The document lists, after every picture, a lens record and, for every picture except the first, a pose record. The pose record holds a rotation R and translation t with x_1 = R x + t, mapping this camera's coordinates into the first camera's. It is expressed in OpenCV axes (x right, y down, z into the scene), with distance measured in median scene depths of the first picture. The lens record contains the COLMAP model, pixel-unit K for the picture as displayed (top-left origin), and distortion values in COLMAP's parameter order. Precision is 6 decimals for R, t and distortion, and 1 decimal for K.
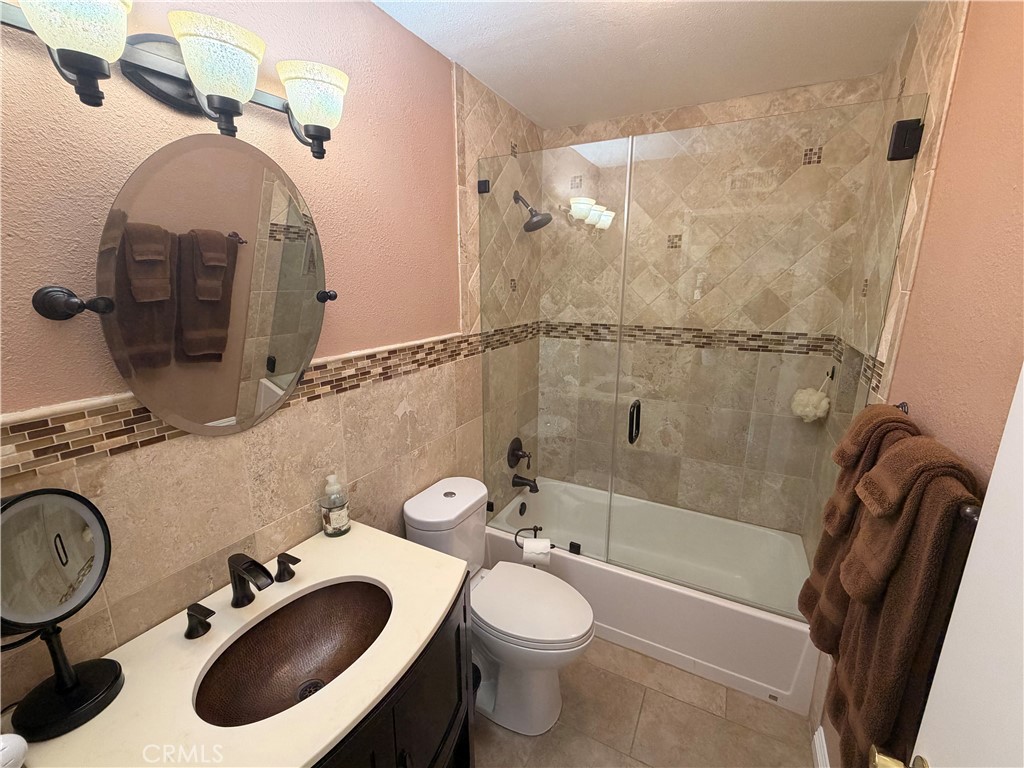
lens RADIAL K [[438.2, 0, 494.1], [0, 438.2, 373.5], [0, 0, 1]] dist [-0.003440, 0.000064]
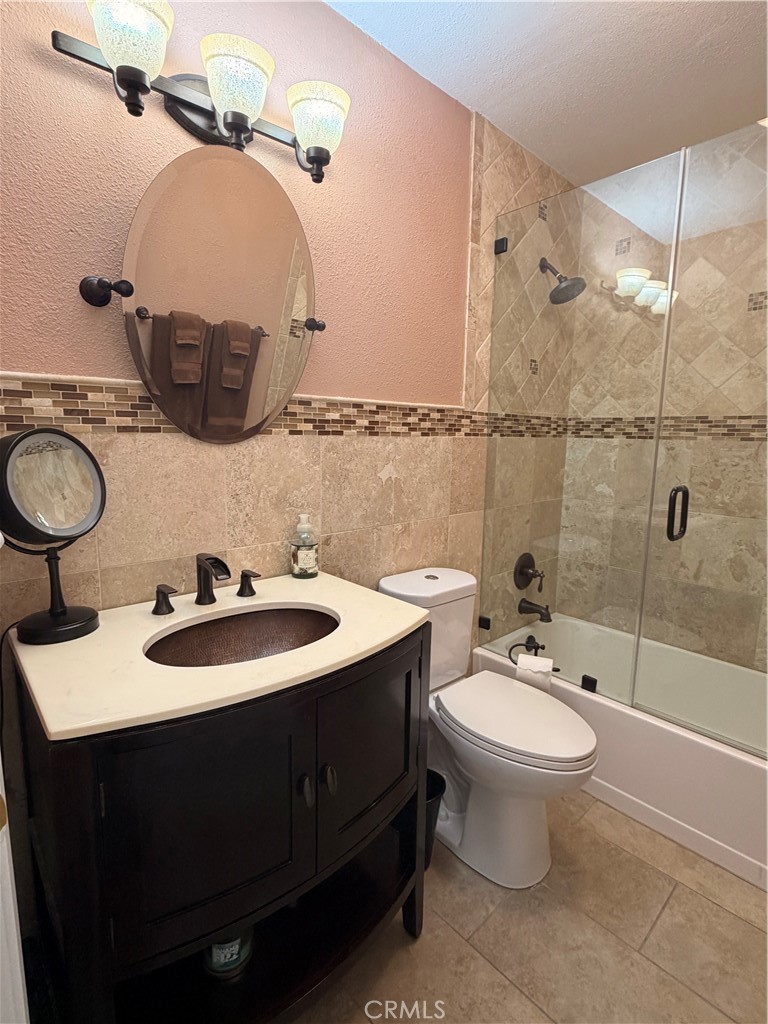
lens RADIAL K [[493.1, 0, 365.0], [0, 493.1, 505.0], [0, 0, 1]] dist [-0.004543, 0.000318]
pose [[0.940903, 0.068559, -0.331665, 0.087783], [-0.096710, 0.992910, -0.069110, 0.204838], [0.324576, 0.097101, 0.940862, 0.008252]]
